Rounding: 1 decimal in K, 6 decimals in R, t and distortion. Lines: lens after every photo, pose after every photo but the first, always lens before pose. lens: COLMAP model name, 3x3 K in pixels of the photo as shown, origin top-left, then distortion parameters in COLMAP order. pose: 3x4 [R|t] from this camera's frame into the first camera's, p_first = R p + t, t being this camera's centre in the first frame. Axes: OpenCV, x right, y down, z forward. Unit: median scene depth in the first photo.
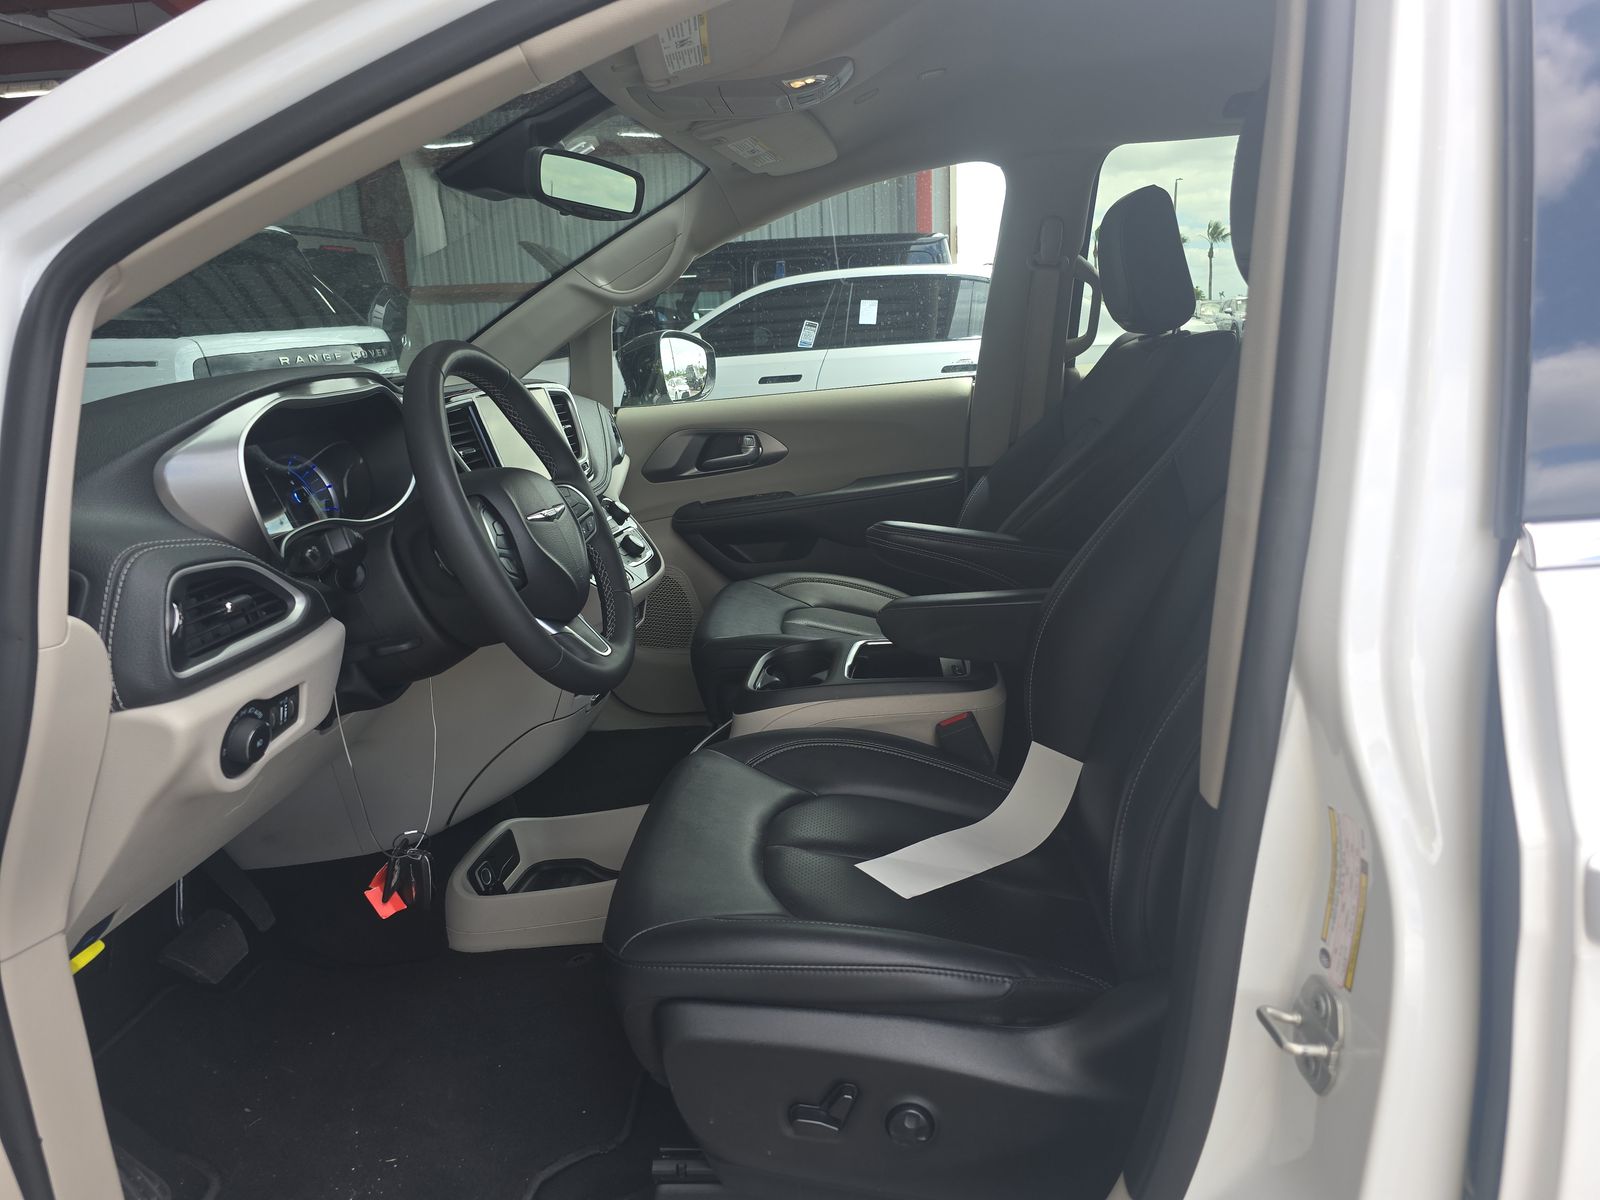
lens RADIAL K [[1067.7, 0, 798.7], [0, 1067.7, 597.3], [0, 0, 1]] dist [0.030819, -0.022396]
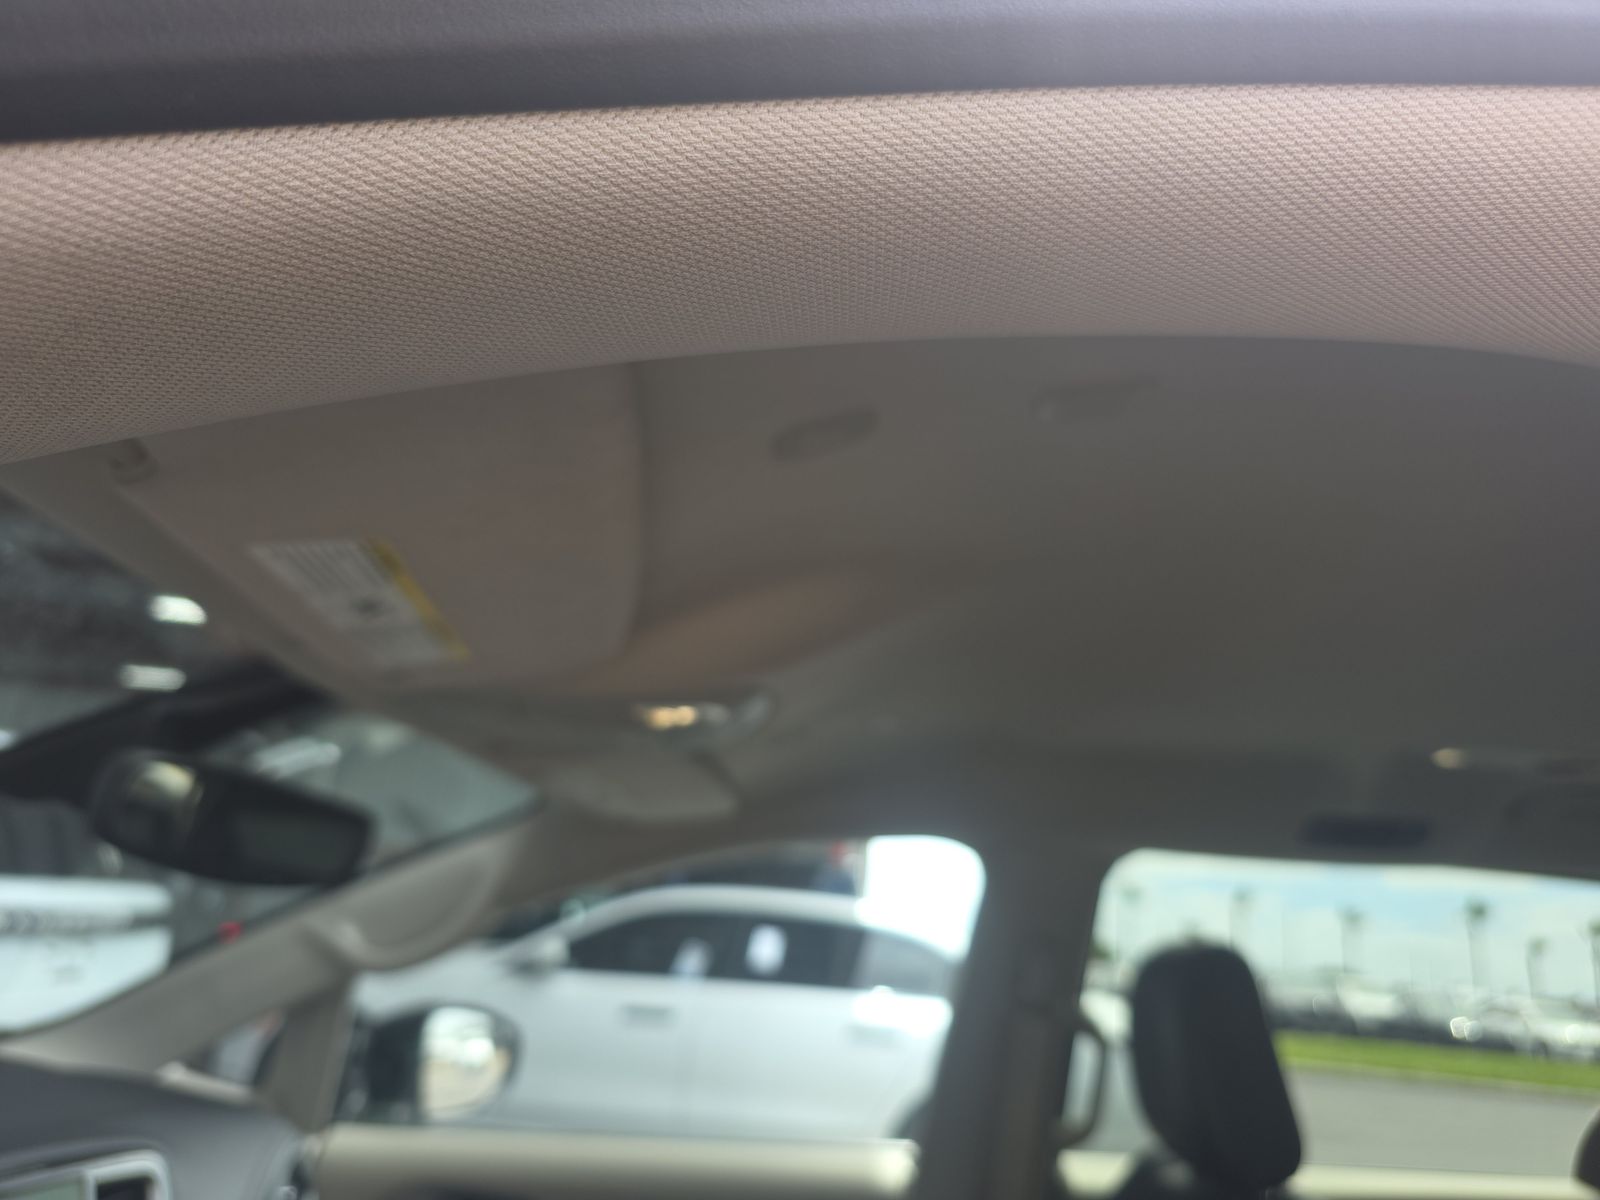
lens RADIAL K [[1067.7, 0, 802.3], [0, 1067.7, 599.4], [0, 0, 1]] dist [0.030819, -0.022396]
pose [[0.985847, 0.160837, 0.047297, 0.023613], [-0.114023, 0.850095, -0.514138, -0.182303], [-0.122899, 0.501468, 0.856403, 0.350142]]
